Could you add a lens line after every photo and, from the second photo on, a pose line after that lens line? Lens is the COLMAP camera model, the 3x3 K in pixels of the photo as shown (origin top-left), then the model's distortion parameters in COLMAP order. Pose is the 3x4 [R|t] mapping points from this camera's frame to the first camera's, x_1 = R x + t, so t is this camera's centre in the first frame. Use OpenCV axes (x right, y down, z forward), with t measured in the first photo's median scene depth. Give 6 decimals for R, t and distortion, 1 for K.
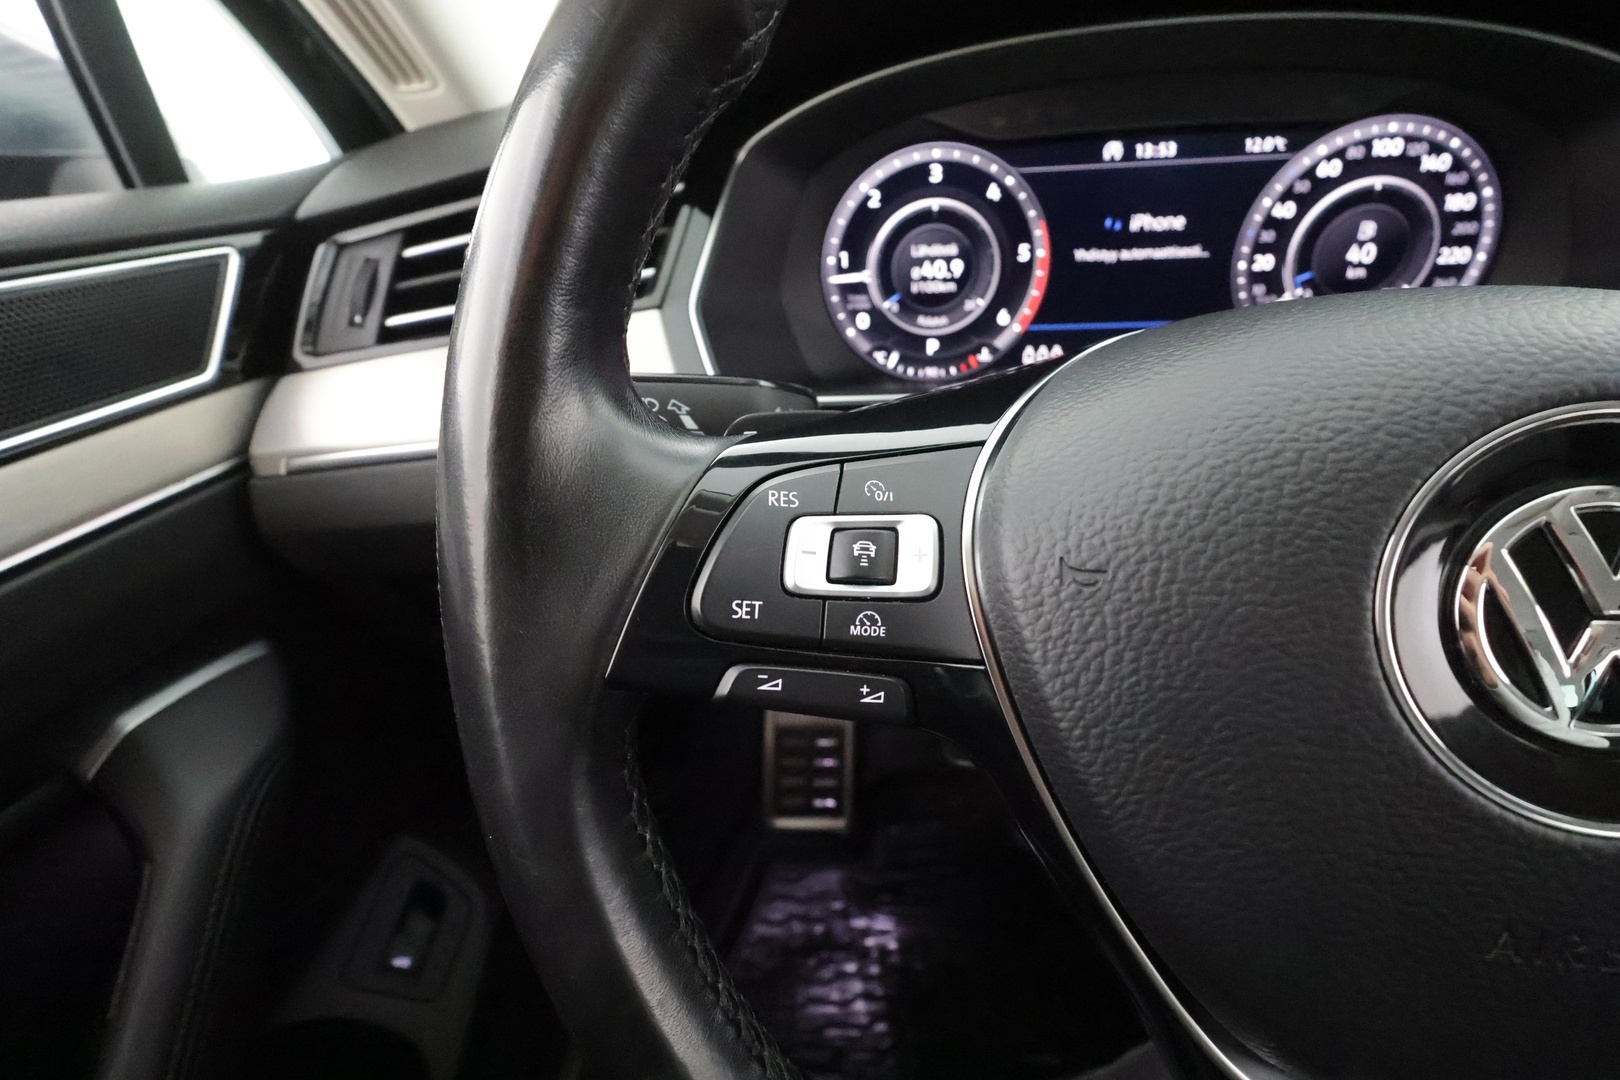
lens RADIAL K [[740.0, 0, 819.3], [0, 740.0, 544.5], [0, 0, 1]] dist [-0.005081, 0.002577]
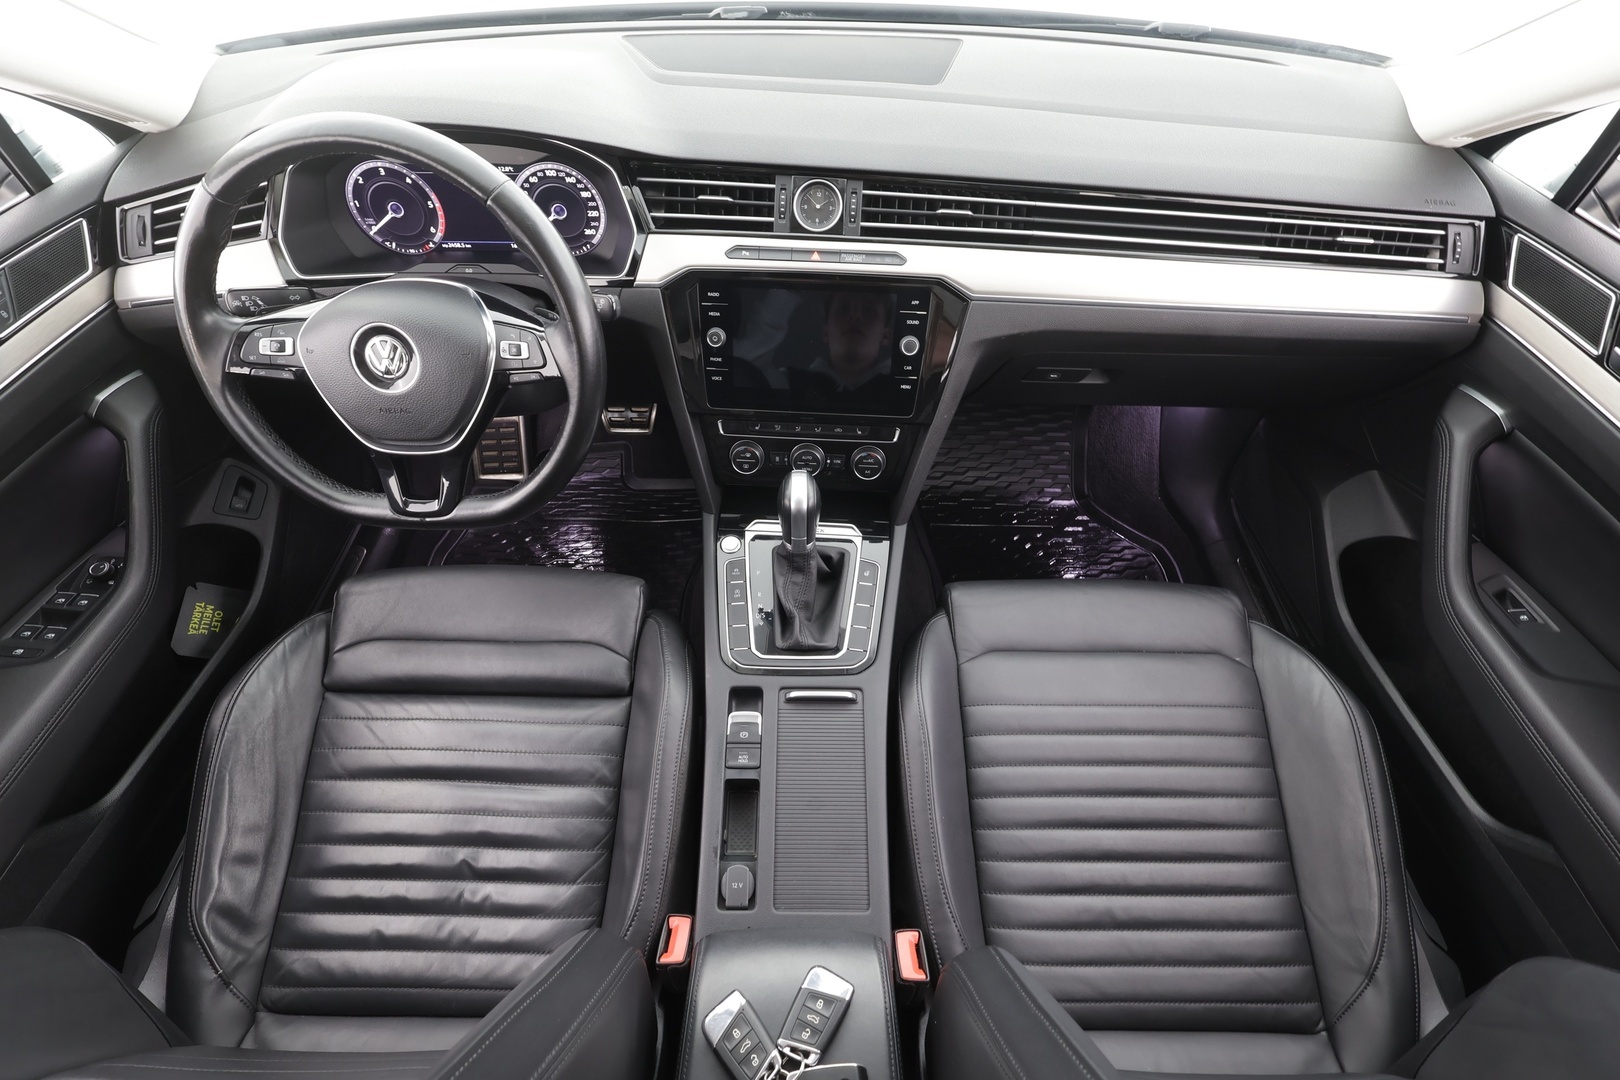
lens RADIAL K [[740.0, 0, 813.7], [0, 740.0, 536.1], [0, 0, 1]] dist [-0.005081, 0.002577]
pose [[0.992674, -0.039500, 0.114181, 1.302839], [-0.000944, 0.942482, 0.334255, -0.192067], [-0.120817, -0.331914, 0.935541, -1.938740]]
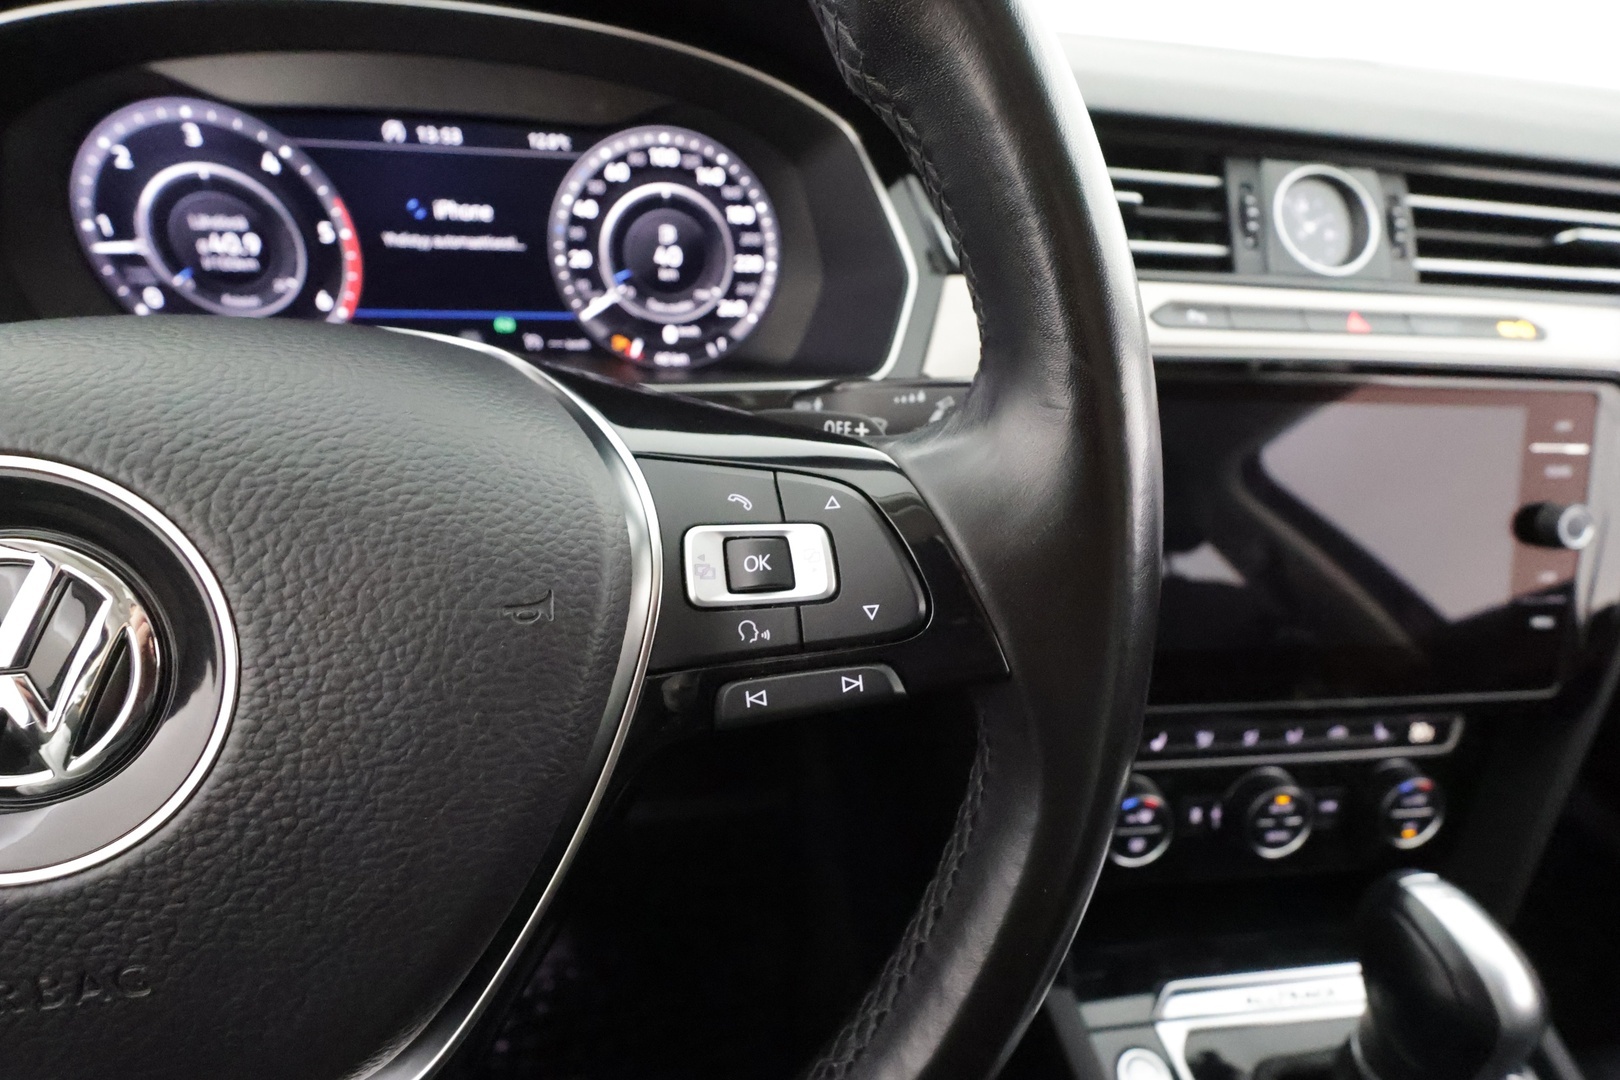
lens RADIAL K [[740.0, 0, 810.7], [0, 740.0, 553.0], [0, 0, 1]] dist [-0.005081, 0.002577]
pose [[0.955236, -0.050884, 0.291436, 0.610849], [0.038801, 0.998136, 0.047096, -0.010659], [-0.293290, -0.033680, 0.955430, -0.092430]]
